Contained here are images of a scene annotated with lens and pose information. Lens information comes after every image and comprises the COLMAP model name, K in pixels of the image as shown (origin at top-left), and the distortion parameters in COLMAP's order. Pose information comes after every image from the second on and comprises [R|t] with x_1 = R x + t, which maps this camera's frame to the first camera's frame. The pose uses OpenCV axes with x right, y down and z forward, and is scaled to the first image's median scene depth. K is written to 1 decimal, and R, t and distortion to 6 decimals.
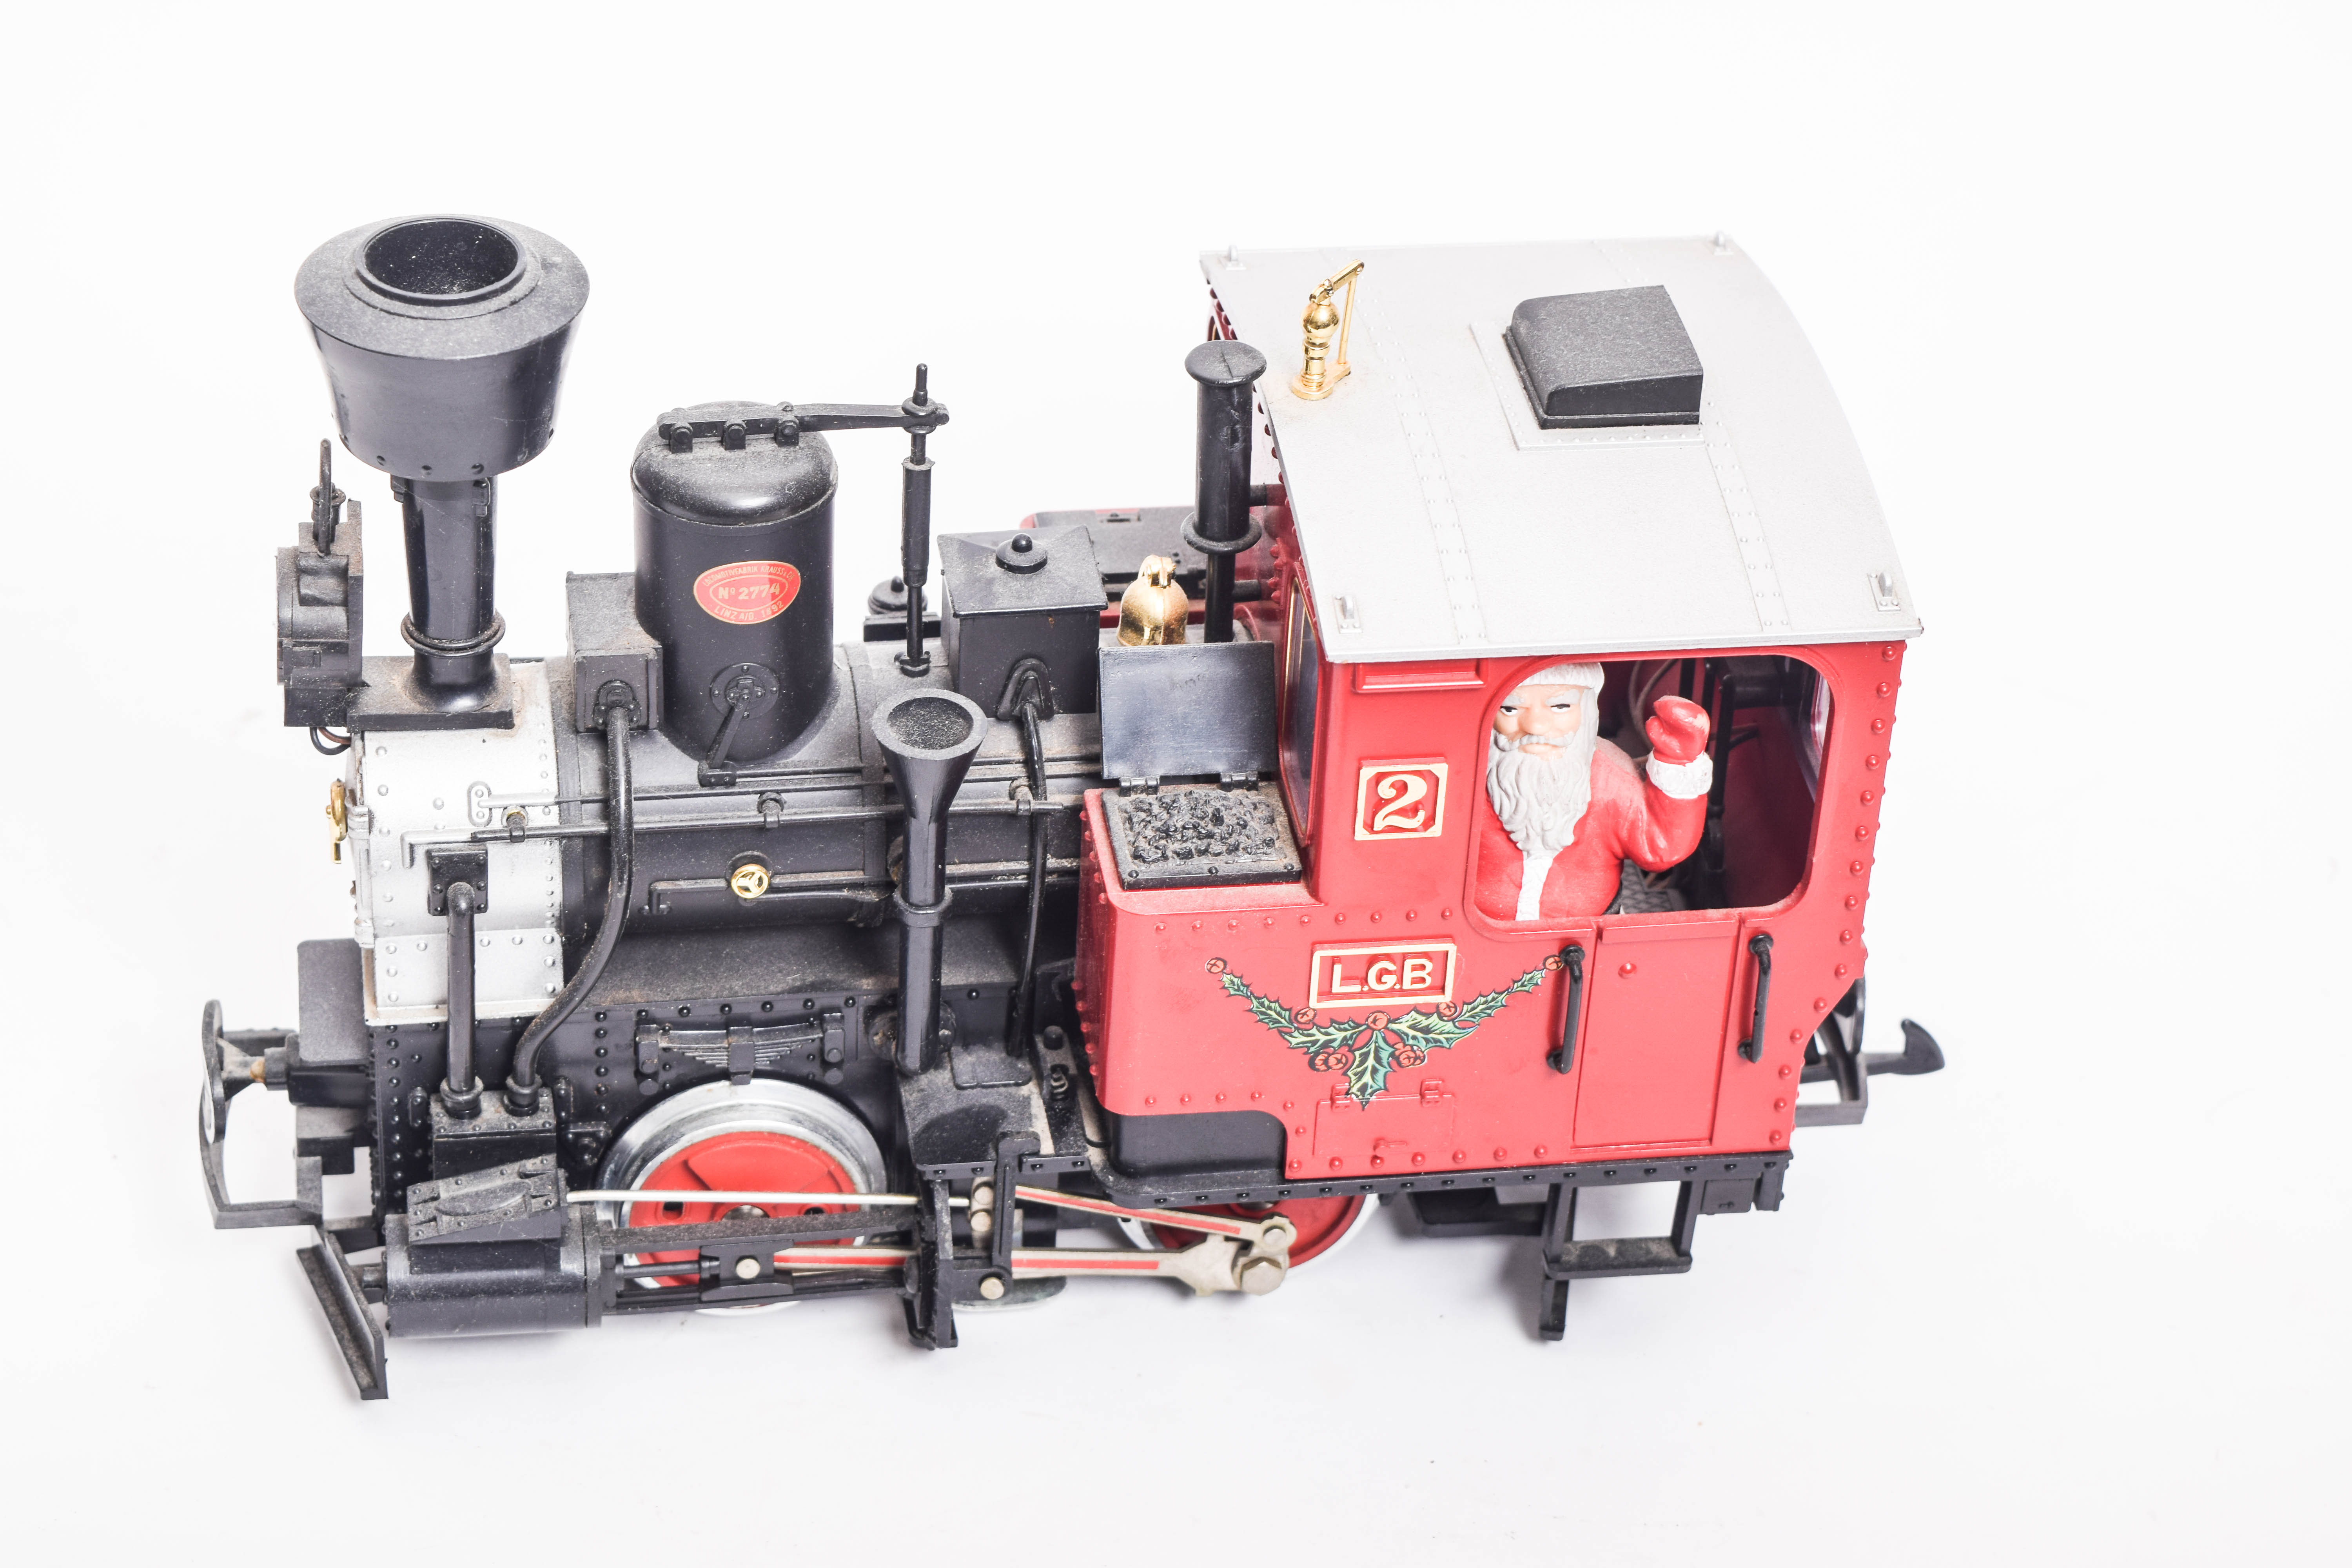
lens RADIAL K [[5222.6, 0, 1172.5], [0, 5222.6, 793.5], [0, 0, 1]] dist [-0.092955, 0.000000]
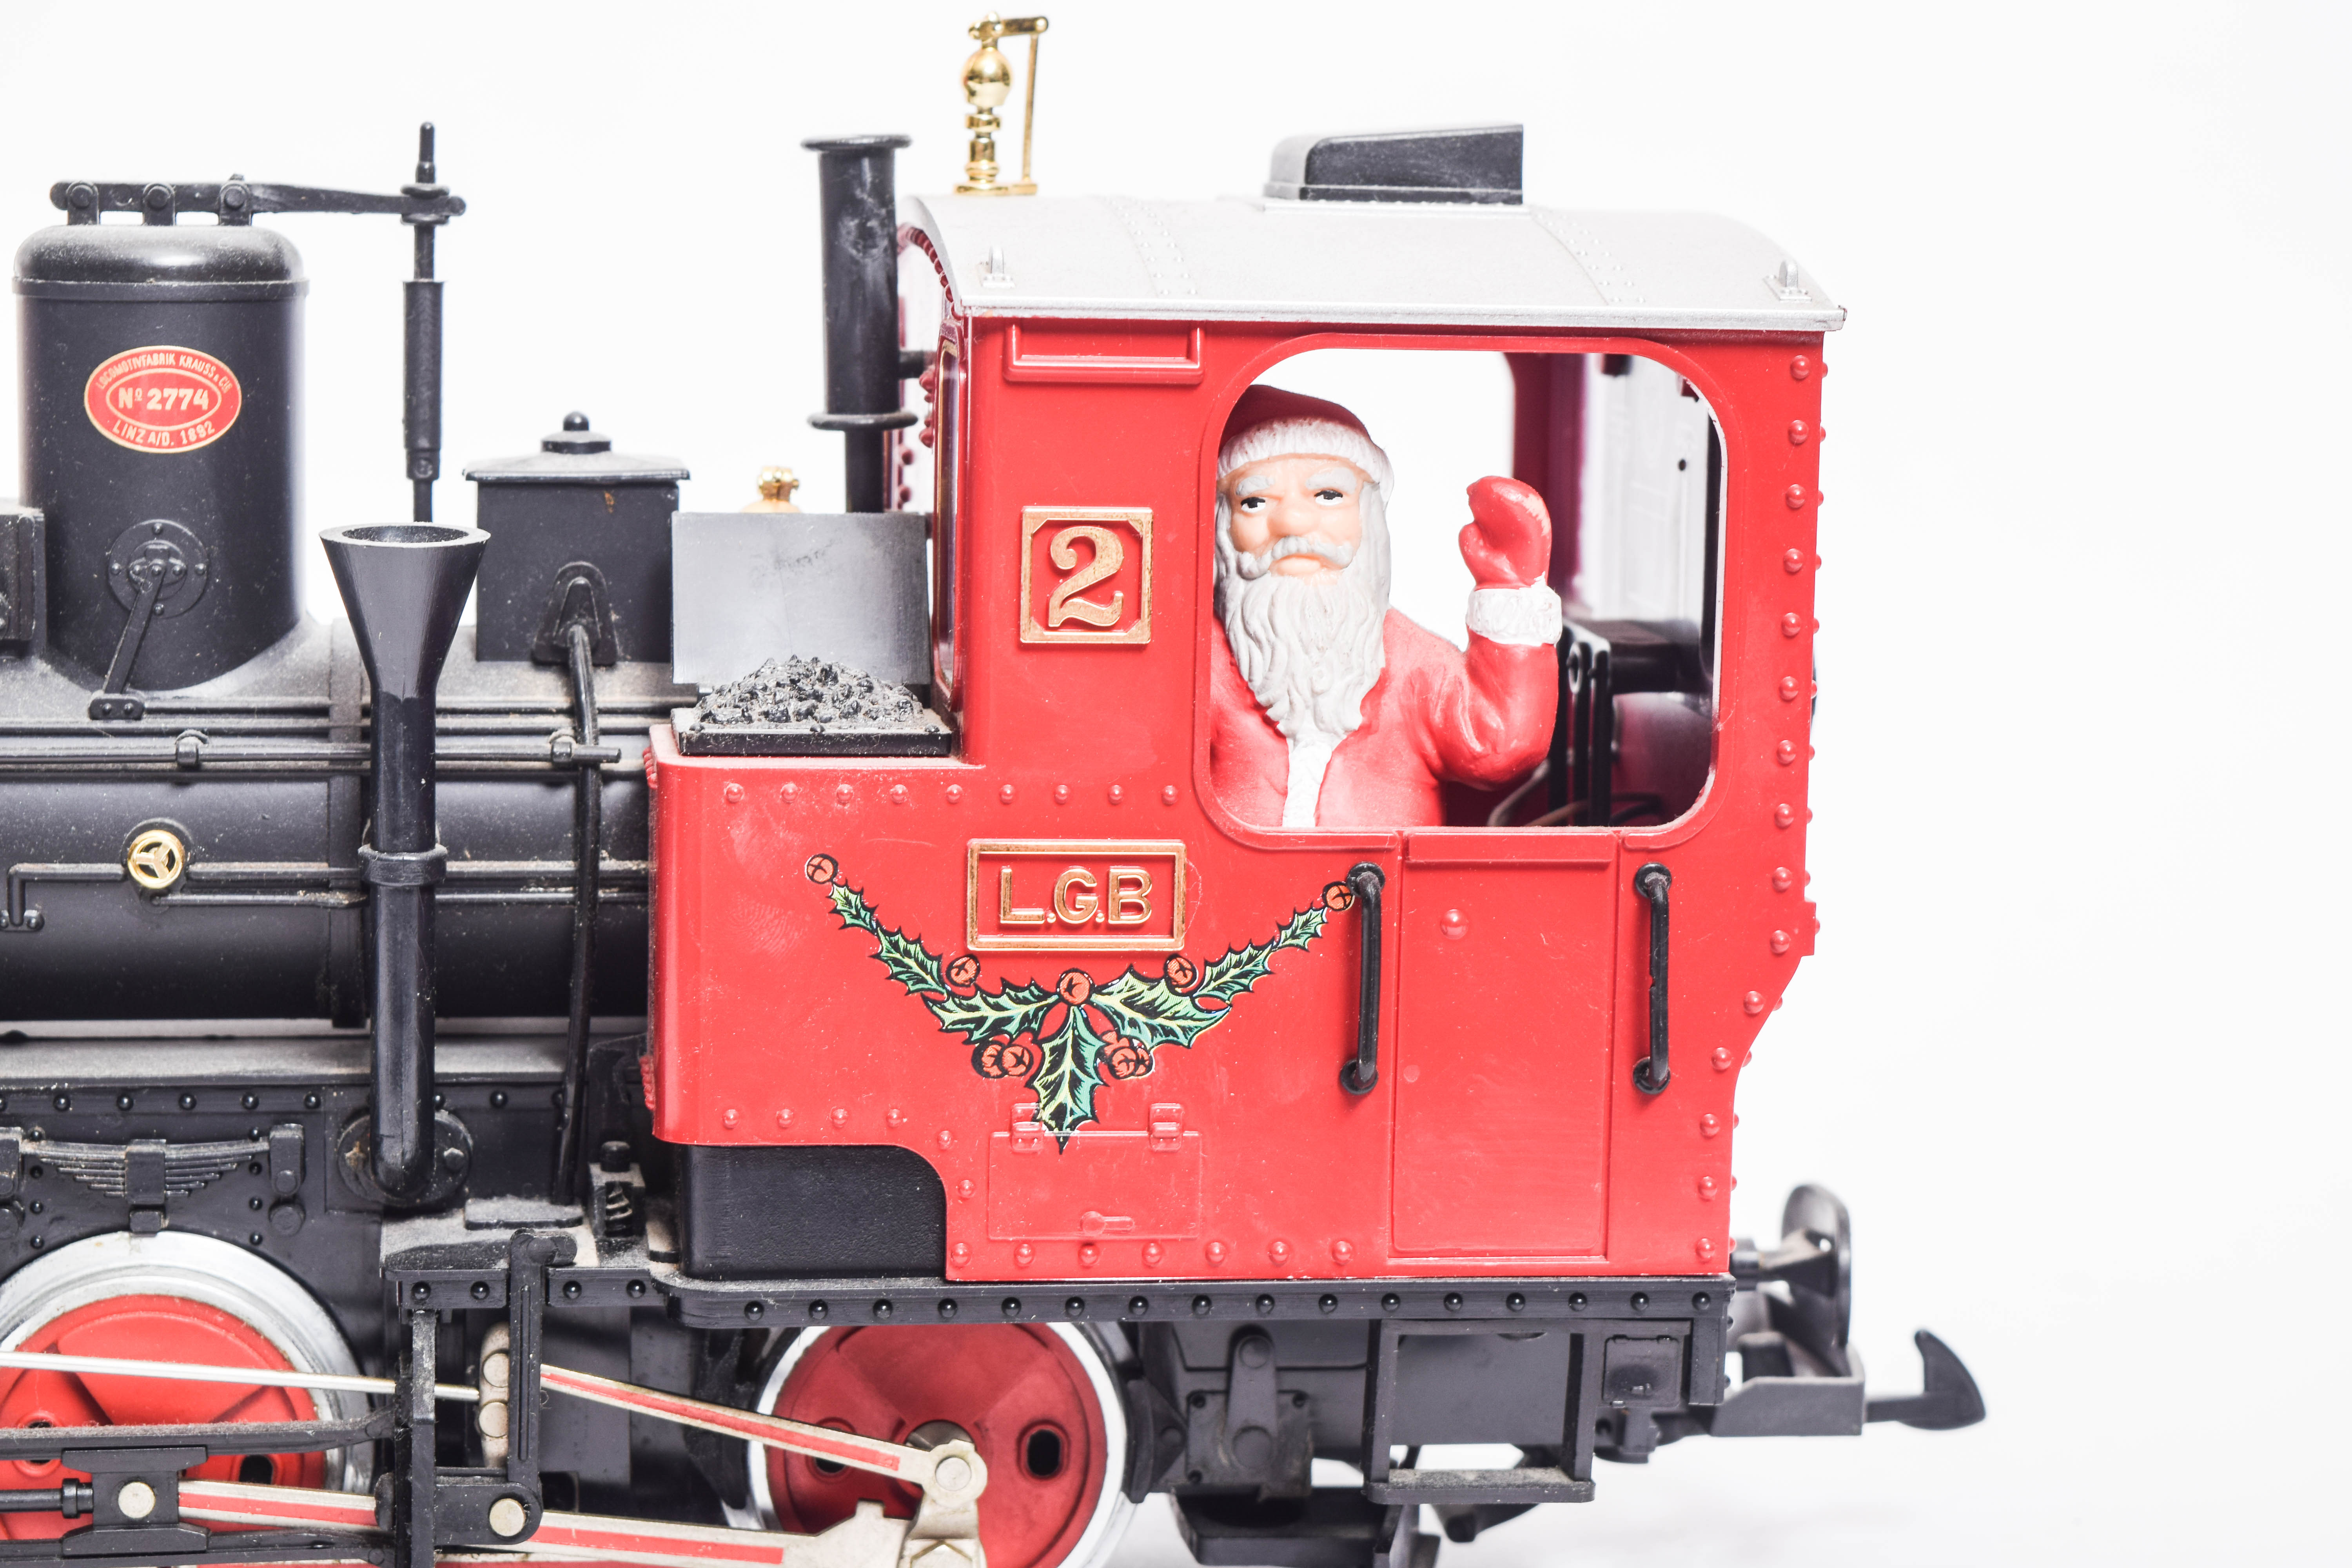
lens RADIAL K [[5222.6, 0, 1185.0], [0, 5222.6, 775.0], [0, 0, 1]] dist [-0.092955, 0.000000]
pose [[0.999525, -0.024259, -0.019004, 0.066480], [0.012723, 0.886520, -0.462515, 0.325115], [0.028068, 0.462053, 0.886408, 0.404945]]
